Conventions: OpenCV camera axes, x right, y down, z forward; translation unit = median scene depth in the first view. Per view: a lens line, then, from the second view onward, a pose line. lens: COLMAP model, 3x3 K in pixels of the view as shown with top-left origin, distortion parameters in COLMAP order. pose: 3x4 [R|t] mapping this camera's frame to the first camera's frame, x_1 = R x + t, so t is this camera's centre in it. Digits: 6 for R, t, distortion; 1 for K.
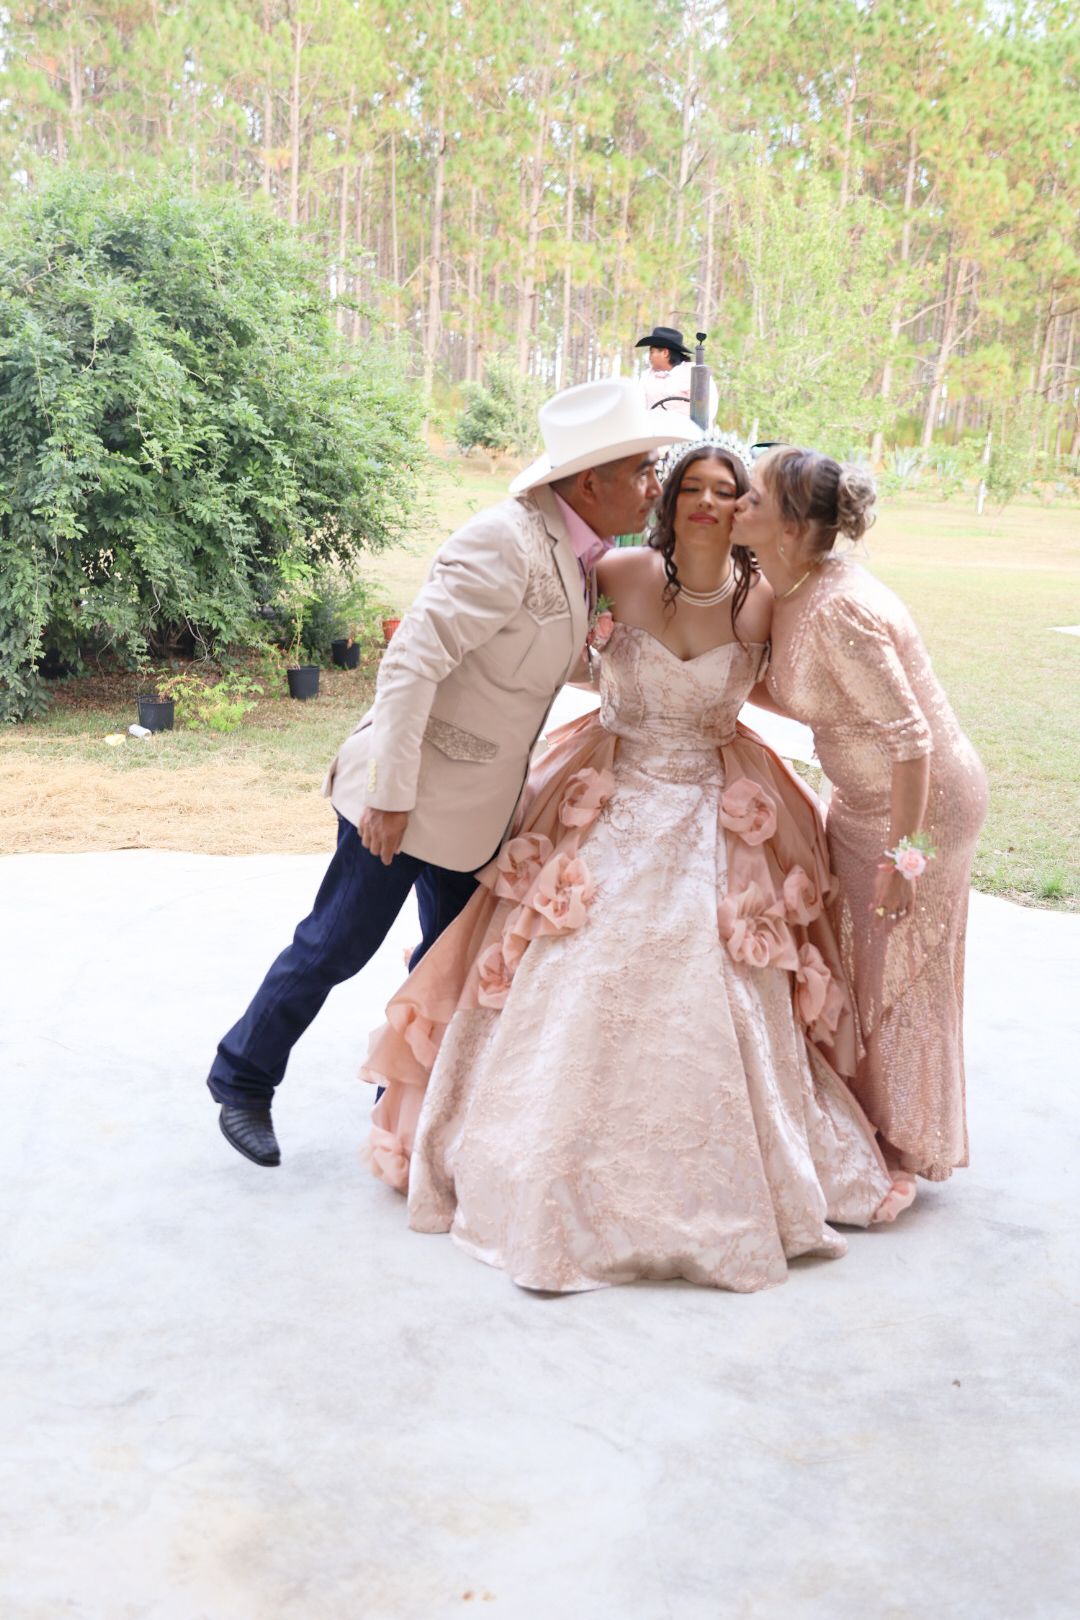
lens RADIAL K [[1640.0, 0, 548.1], [0, 1640.0, 799.9], [0, 0, 1]] dist [0.021895, 0.000000]
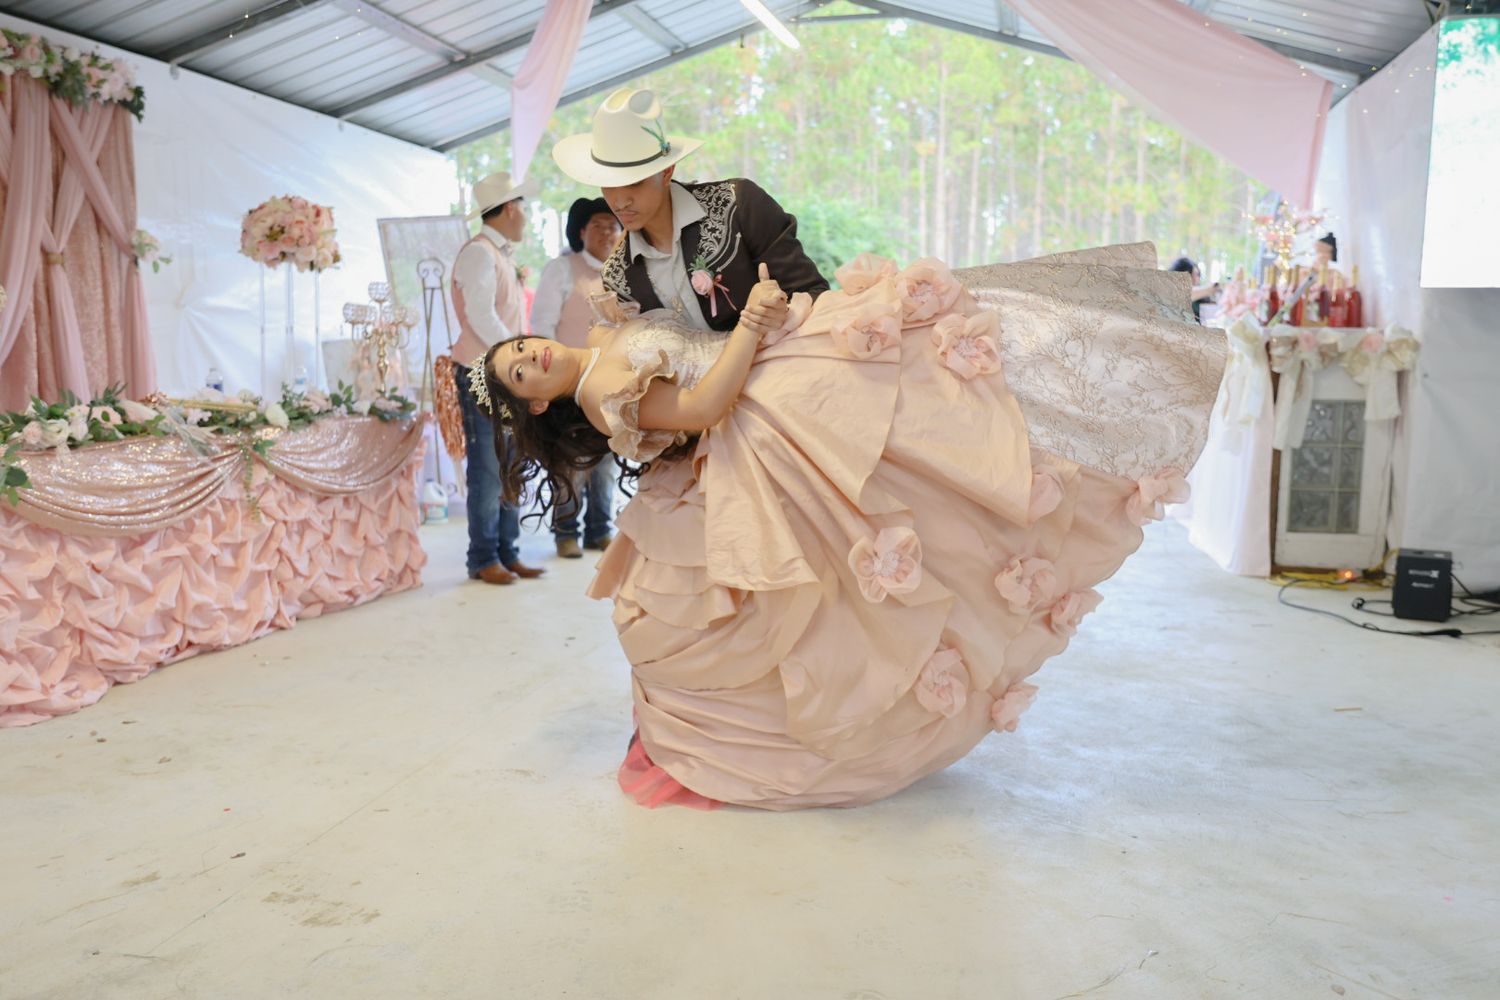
lens RADIAL K [[1484.4, 0, 742.4], [0, 1484.4, 524.3], [0, 0, 1]] dist [-0.003022, 0.000000]
pose [[0.945222, -0.005142, -0.326387, 0.349774], [-0.027601, 0.995036, -0.095608, 0.268693], [0.325258, 0.099379, 0.940389, -0.905507]]
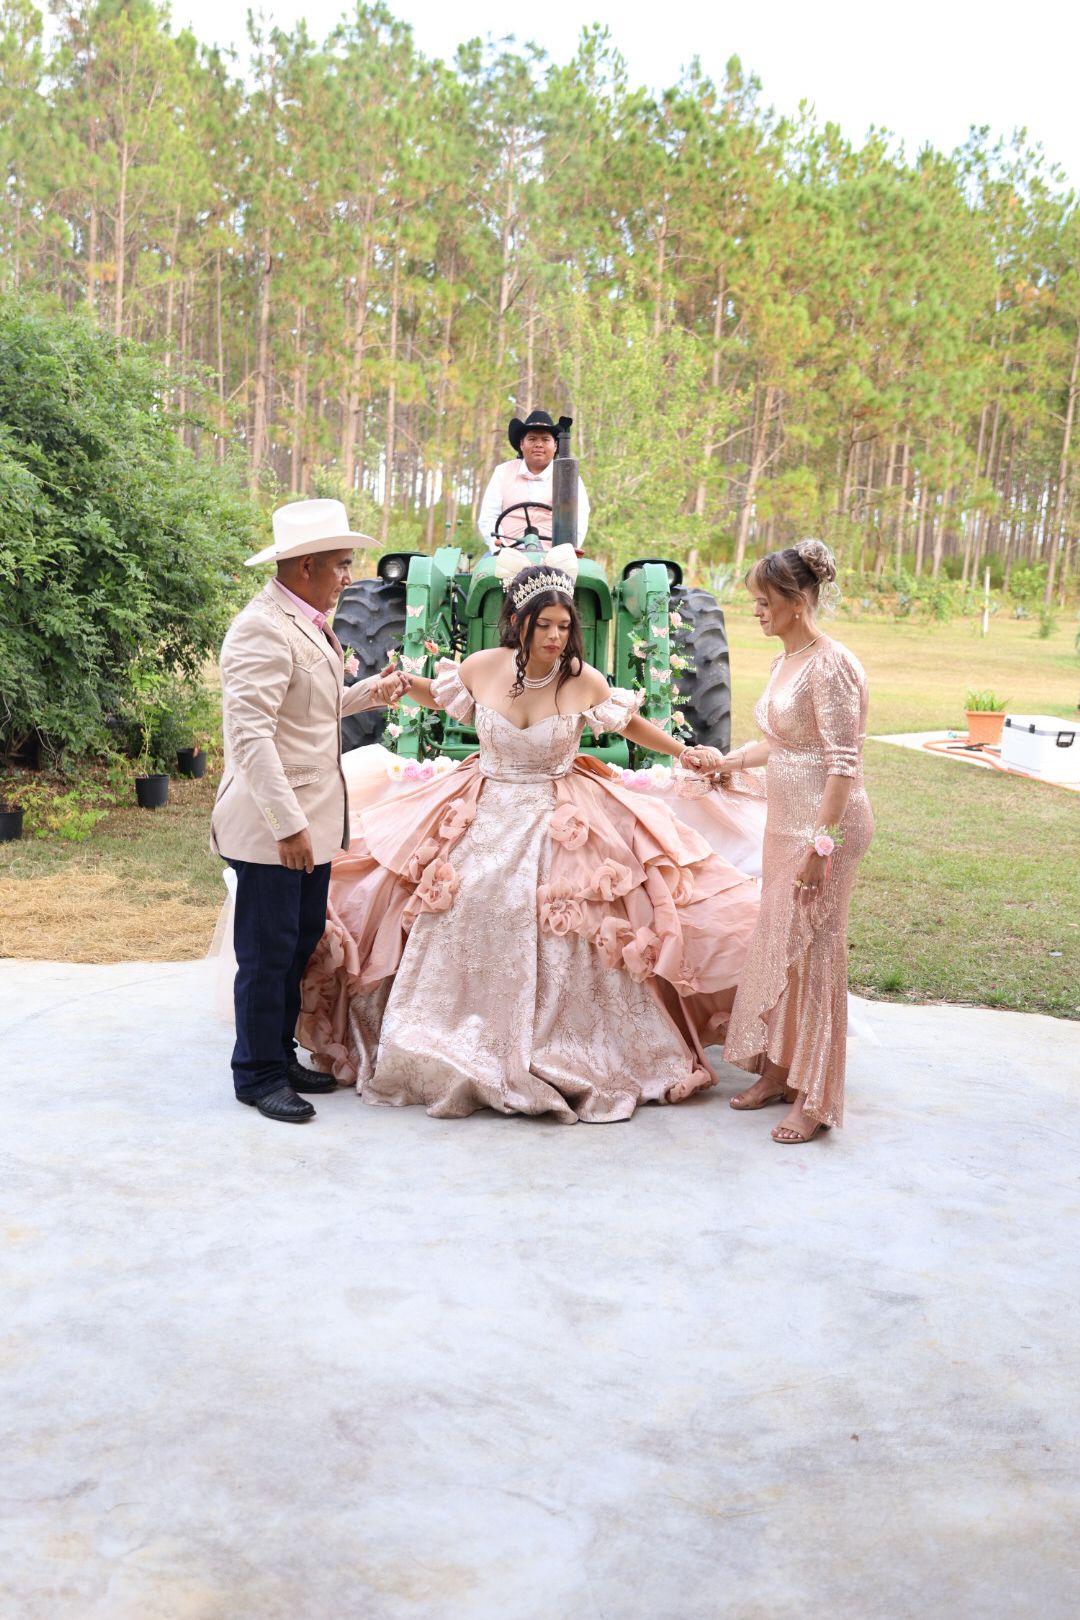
lens RADIAL K [[1640.0, 0, 548.6], [0, 1640.0, 799.3], [0, 0, 1]] dist [0.021895, 0.000000]
pose [[0.993720, -0.004180, 0.111820, -0.021917], [0.011495, 0.997829, -0.064847, 0.001403], [-0.111306, 0.065725, 0.991610, -0.023408]]
